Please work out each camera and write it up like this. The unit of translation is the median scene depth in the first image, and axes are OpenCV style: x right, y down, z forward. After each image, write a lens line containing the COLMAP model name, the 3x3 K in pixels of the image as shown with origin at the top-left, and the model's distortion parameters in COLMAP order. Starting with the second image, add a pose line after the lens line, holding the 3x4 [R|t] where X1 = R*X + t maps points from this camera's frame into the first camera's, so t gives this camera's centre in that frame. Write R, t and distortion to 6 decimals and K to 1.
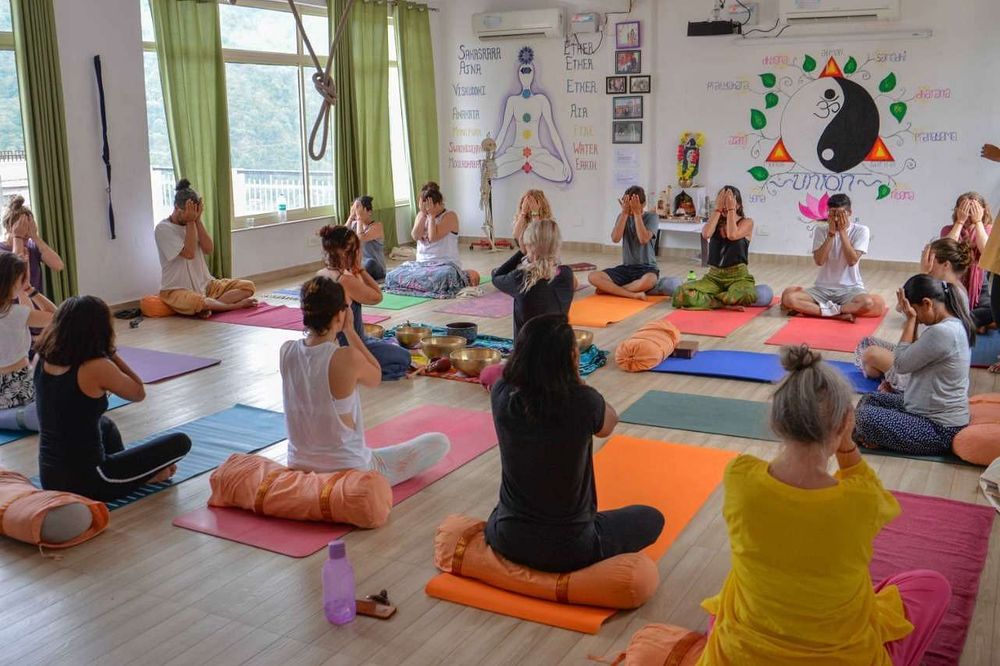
lens RADIAL K [[1006.9, 0, 500.0], [0, 1006.9, 333.0], [0, 0, 1]] dist [-0.019204, 0.020852]
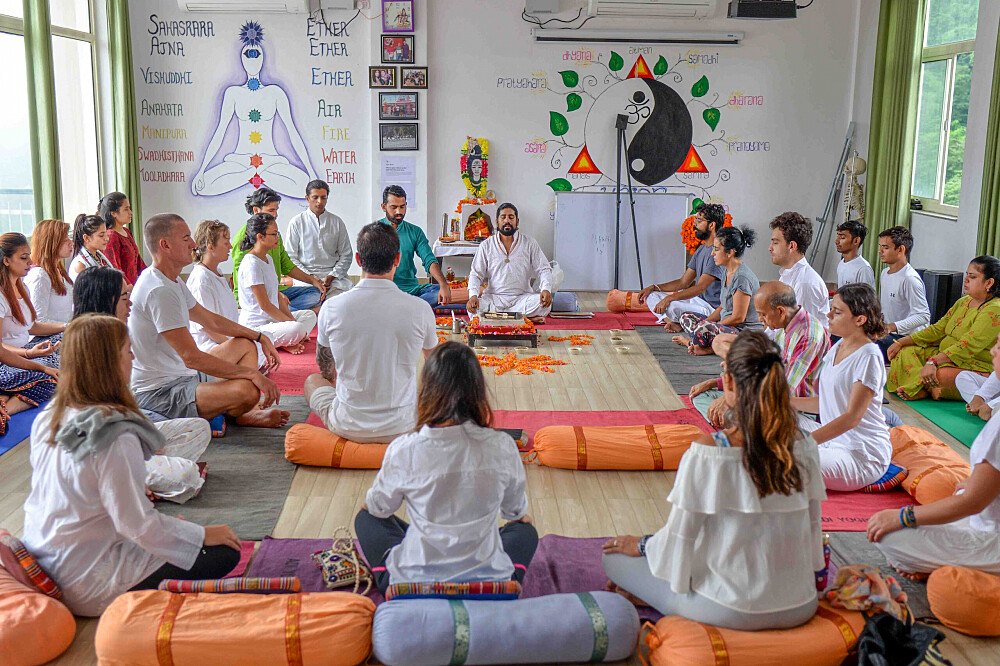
lens RADIAL K [[1006.9, 0, 500.0], [0, 1006.9, 333.0], [0, 0, 1]] dist [-0.019204, 0.020852]
pose [[0.869159, -0.076227, 0.488623, -0.212351], [0.082398, 0.996560, 0.008899, -0.044243], [-0.487621, 0.032527, 0.872450, 0.268574]]
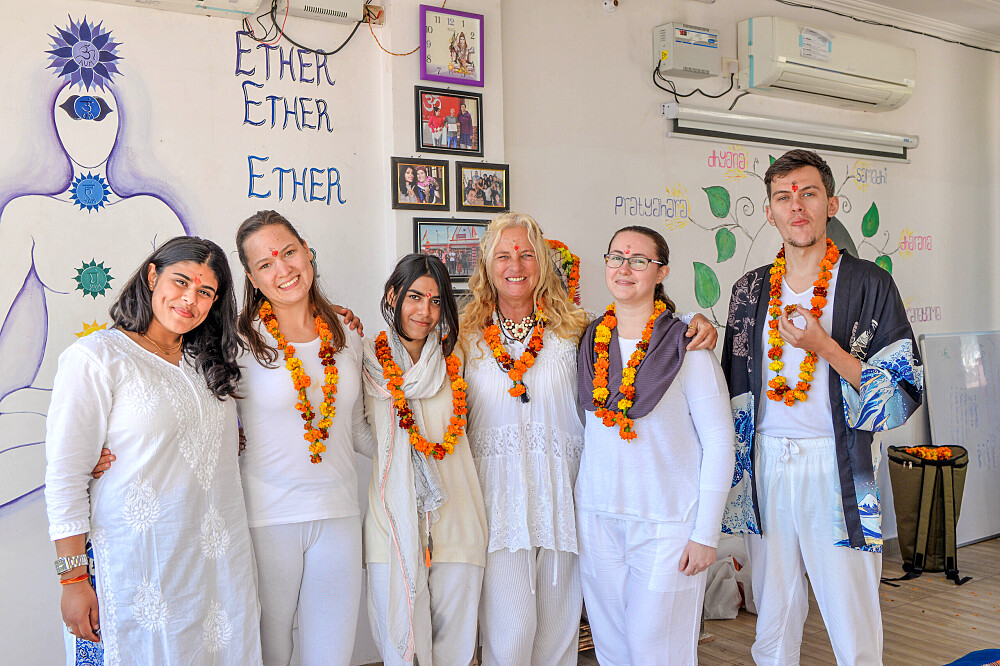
lens RADIAL K [[1006.9, 0, 500.0], [0, 1006.9, 333.0], [0, 0, 1]] dist [-0.019204, 0.020852]
pose [[0.453231, -0.012734, 0.891302, -0.176699], [0.215222, 0.971879, -0.095556, -0.162432], [-0.865021, 0.235136, 0.443226, 0.851992]]
